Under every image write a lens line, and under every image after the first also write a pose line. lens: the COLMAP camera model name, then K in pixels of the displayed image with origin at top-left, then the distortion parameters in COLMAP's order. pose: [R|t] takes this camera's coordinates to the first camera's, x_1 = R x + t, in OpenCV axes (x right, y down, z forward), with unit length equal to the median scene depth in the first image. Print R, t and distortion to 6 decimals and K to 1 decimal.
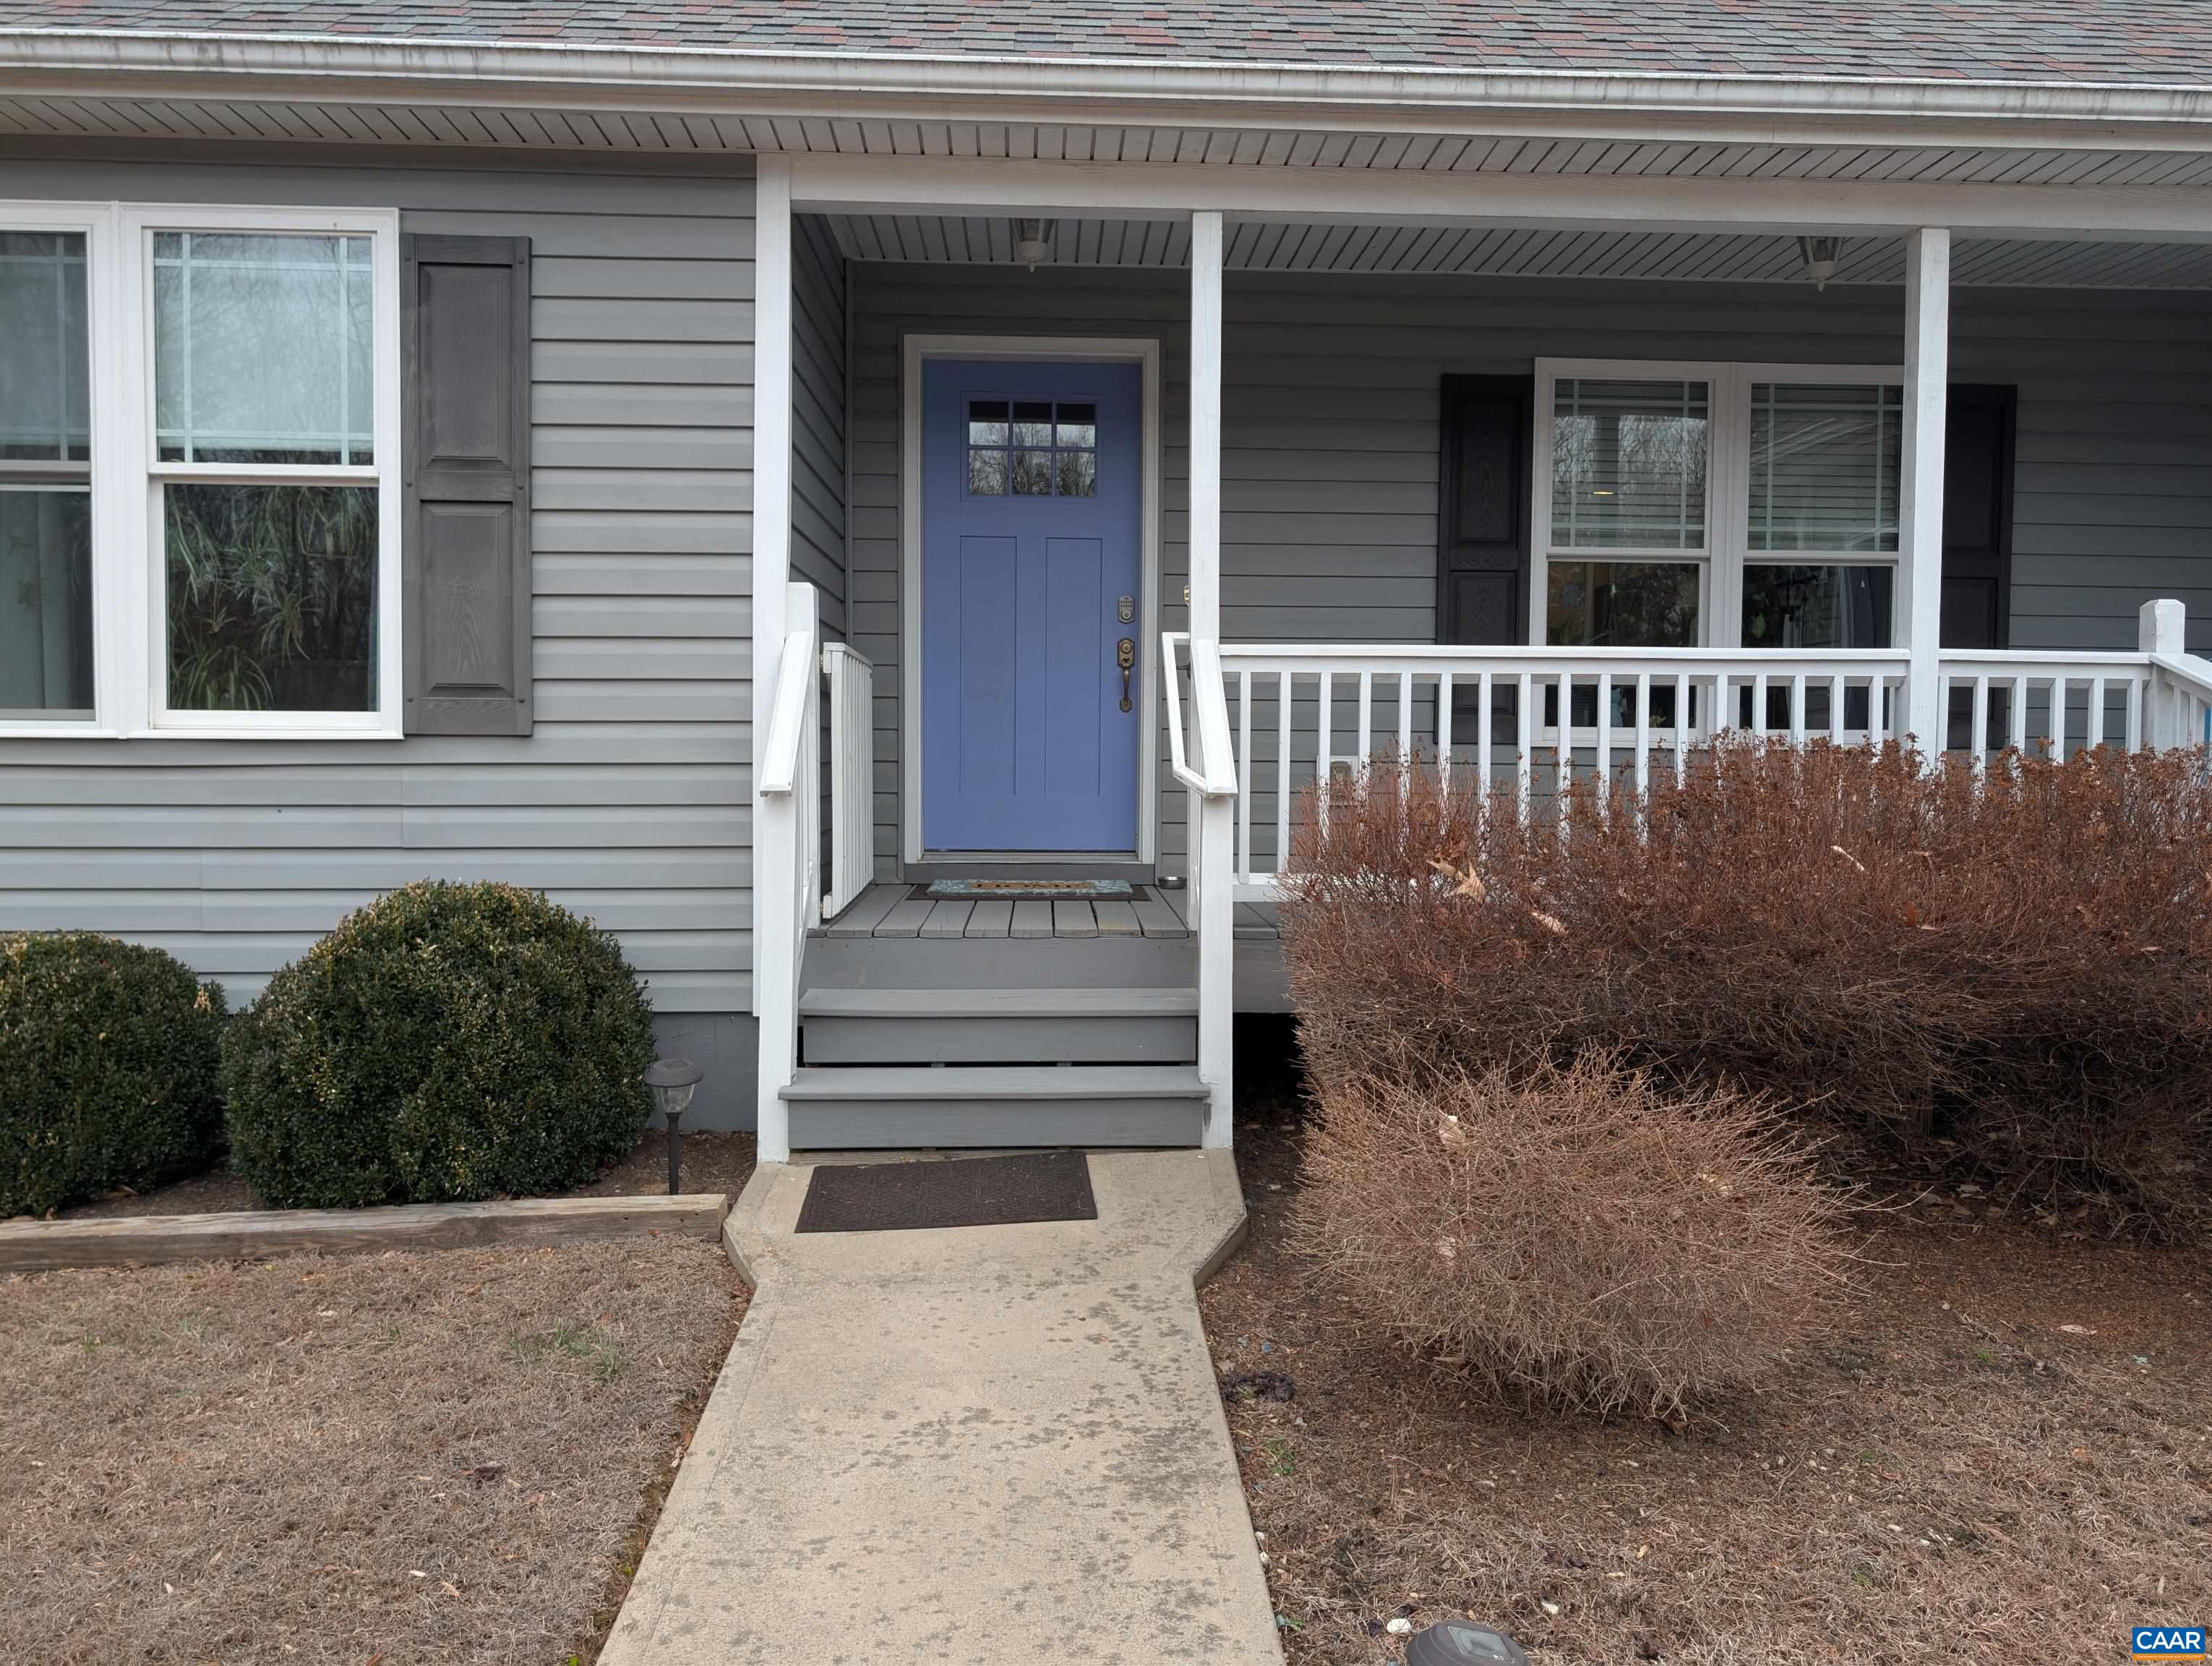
lens RADIAL K [[1597.1, 0, 1107.1], [0, 1597.1, 811.9], [0, 0, 1]] dist [0.009501, -0.001126]
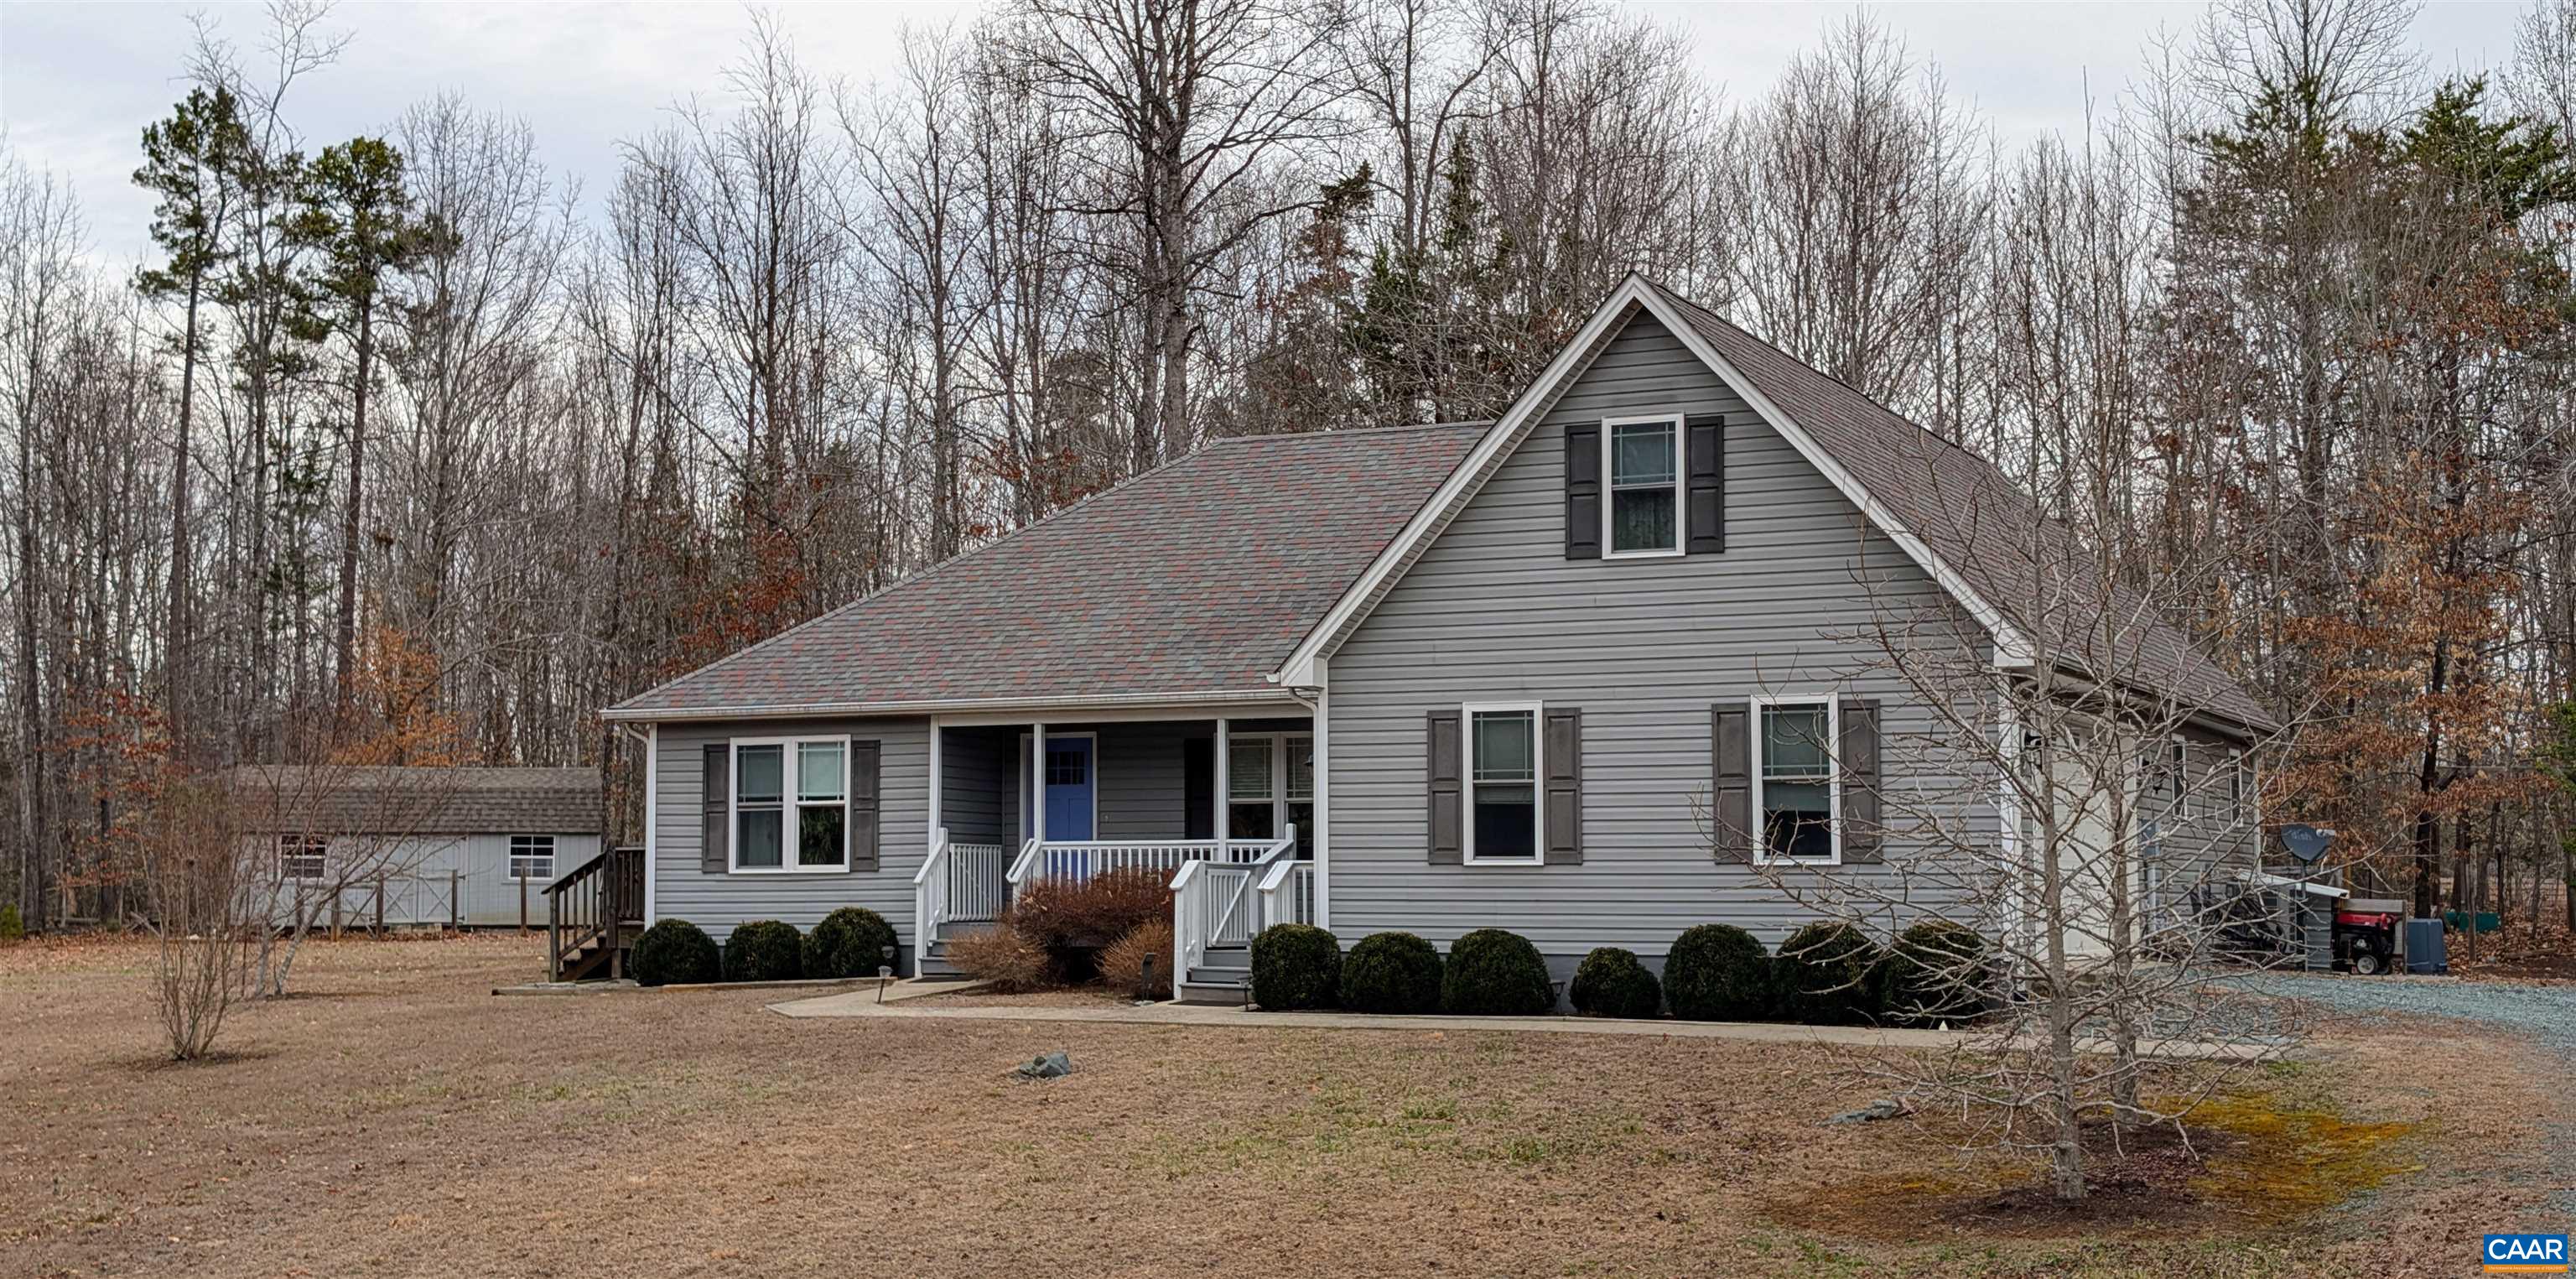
lens RADIAL K [[3896.2, 0, 1288.0], [0, 3896.2, 635.7], [0, 0, 1]] dist [0.004400, 0.000000]
pose [[0.881087, -0.044383, -0.470867, 4.851201], [-0.011007, 0.993393, -0.114231, 0.441706], [0.472826, 0.105830, 0.874778, -6.648429]]
